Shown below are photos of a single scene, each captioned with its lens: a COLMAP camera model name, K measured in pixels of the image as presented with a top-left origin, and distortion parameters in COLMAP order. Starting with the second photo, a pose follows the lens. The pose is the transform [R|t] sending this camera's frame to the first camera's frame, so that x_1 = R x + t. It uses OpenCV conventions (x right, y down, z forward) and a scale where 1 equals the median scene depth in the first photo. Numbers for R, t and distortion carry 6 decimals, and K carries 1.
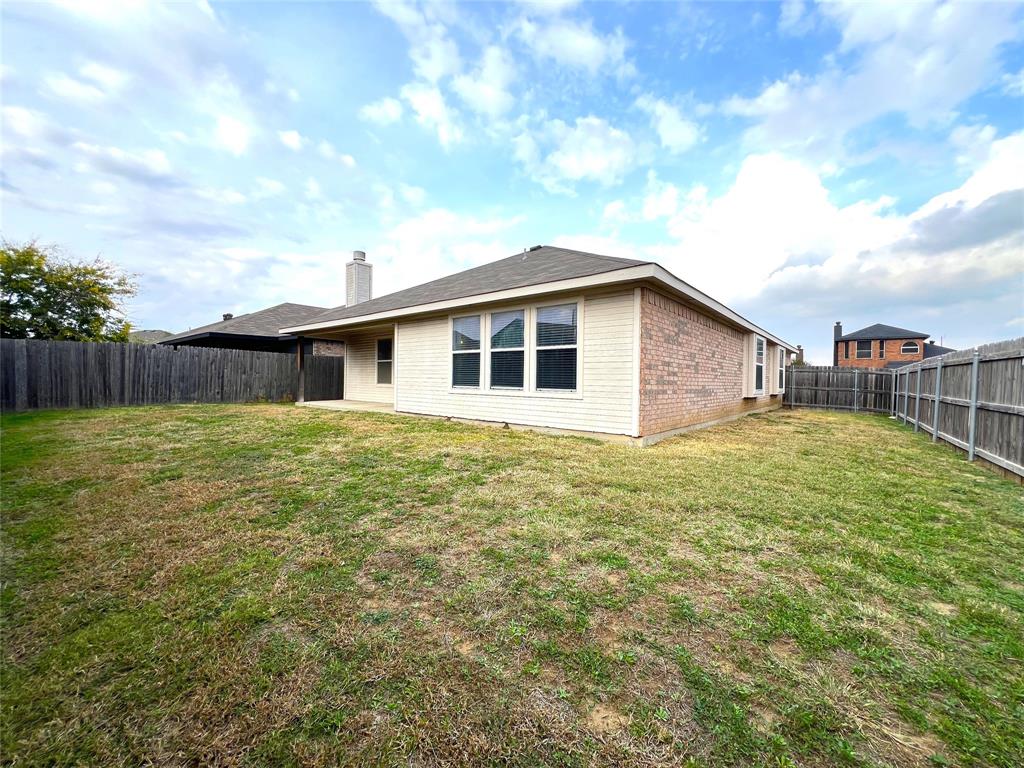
lens RADIAL K [[408.5, 0, 512.5], [0, 408.5, 383.5], [0, 0, 1]] dist [0.000183, 0.000355]
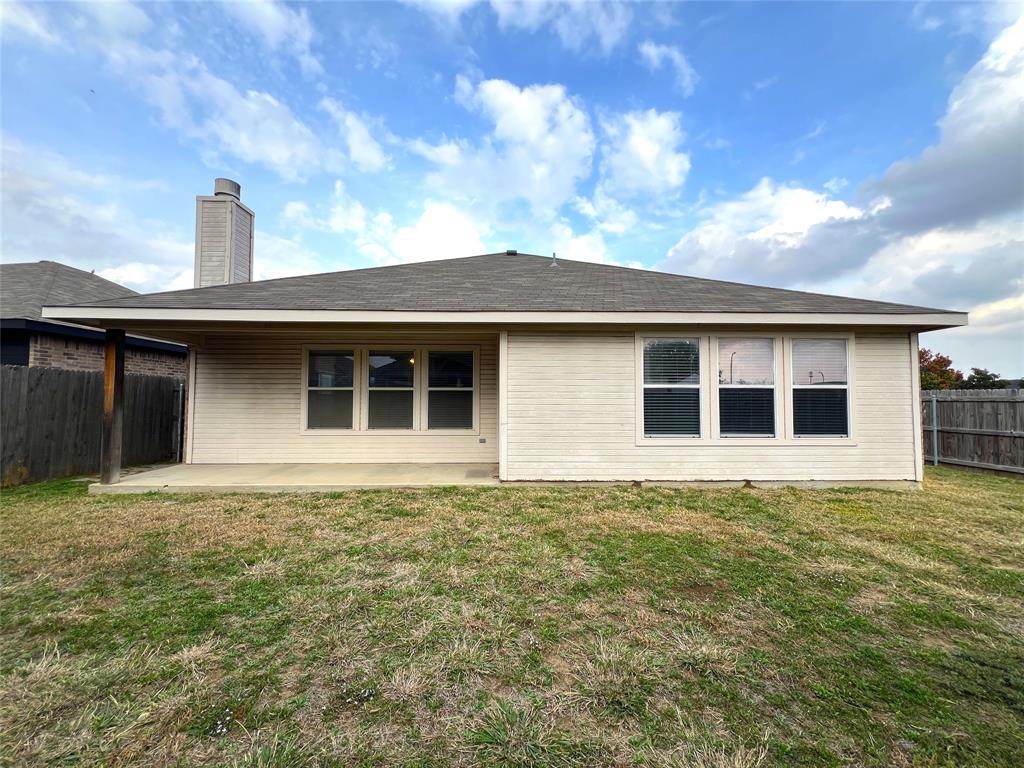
lens RADIAL K [[435.8, 0, 512.0], [0, 435.8, 384.0], [0, 0, 1]] dist [0.011739, -0.000460]
pose [[0.751781, 0.023848, 0.658982, -0.468901], [0.012600, 0.998644, -0.050515, -0.026374], [-0.659293, 0.046280, 0.750461, 0.341749]]
